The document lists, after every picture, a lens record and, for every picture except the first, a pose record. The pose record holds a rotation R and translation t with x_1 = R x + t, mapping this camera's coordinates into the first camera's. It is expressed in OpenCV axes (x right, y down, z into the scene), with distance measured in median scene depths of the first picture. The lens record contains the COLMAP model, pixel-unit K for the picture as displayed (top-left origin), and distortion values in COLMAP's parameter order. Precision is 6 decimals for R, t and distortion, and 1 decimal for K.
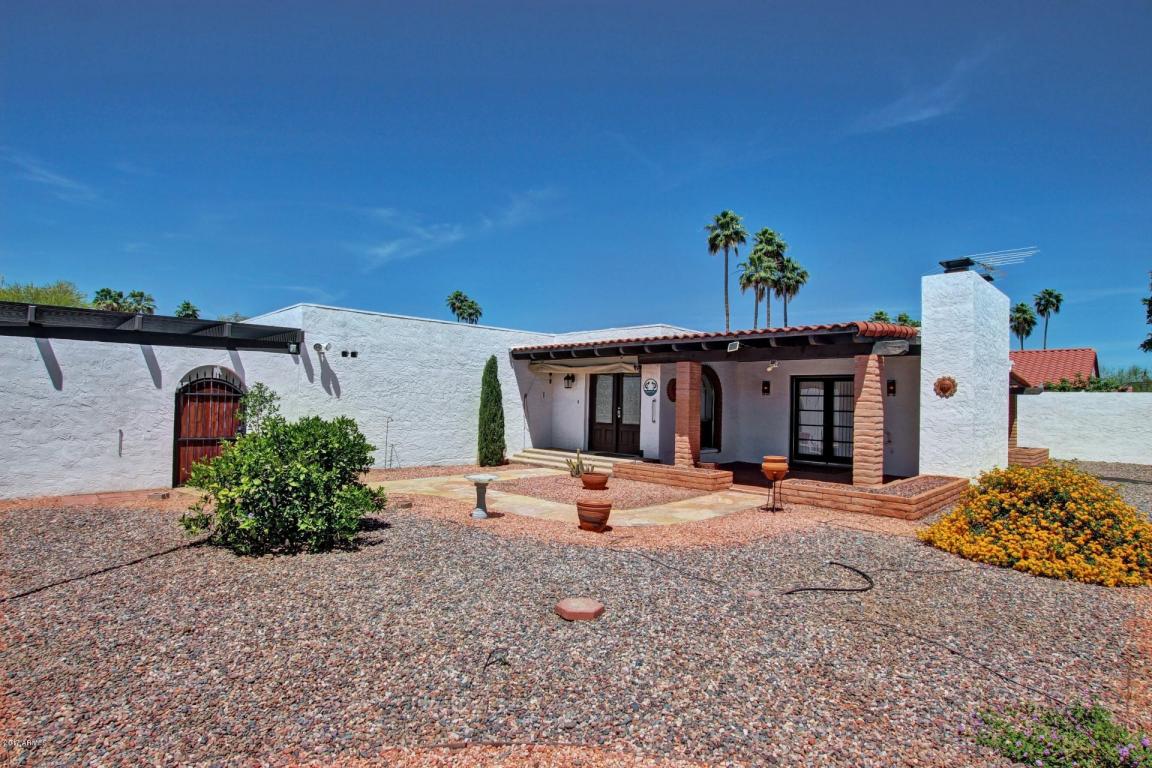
lens RADIAL K [[580.9, 0, 576.2], [0, 580.9, 393.1], [0, 0, 1]] dist [0.000558, -0.000402]
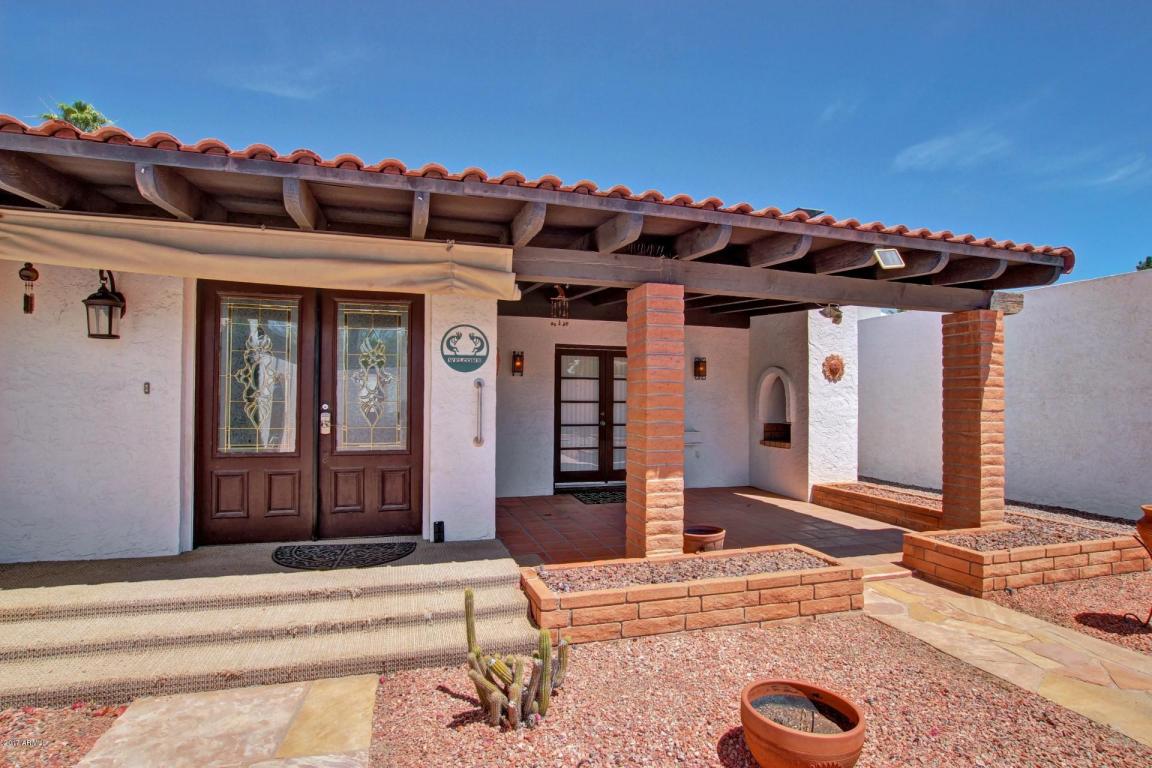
lens RADIAL K [[574.8, 0, 576.0], [0, 574.8, 384.0], [0, 0, 1]] dist [-0.027895, 0.000137]
pose [[0.468848, 0.006863, 0.883252, -0.160301], [-0.012280, 0.999924, -0.001251, 0.012650], [-0.883194, -0.010259, 0.468896, 0.765843]]
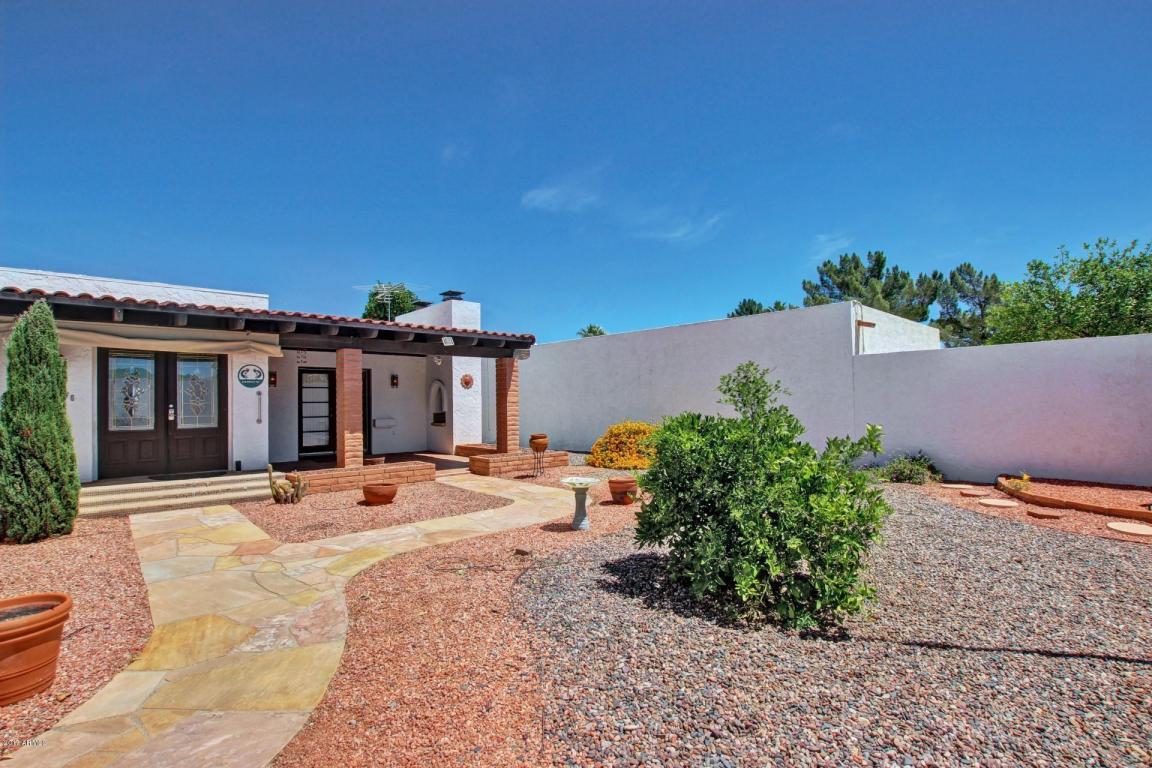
lens RADIAL K [[543.3, 0, 571.4], [0, 543.3, 389.8], [0, 0, 1]] dist [-0.021966, 0.000191]
pose [[0.048981, -0.001516, 0.998799, -0.547975], [-0.003304, 0.999993, 0.001680, 0.005670], [-0.998794, -0.003382, 0.048975, 0.550688]]
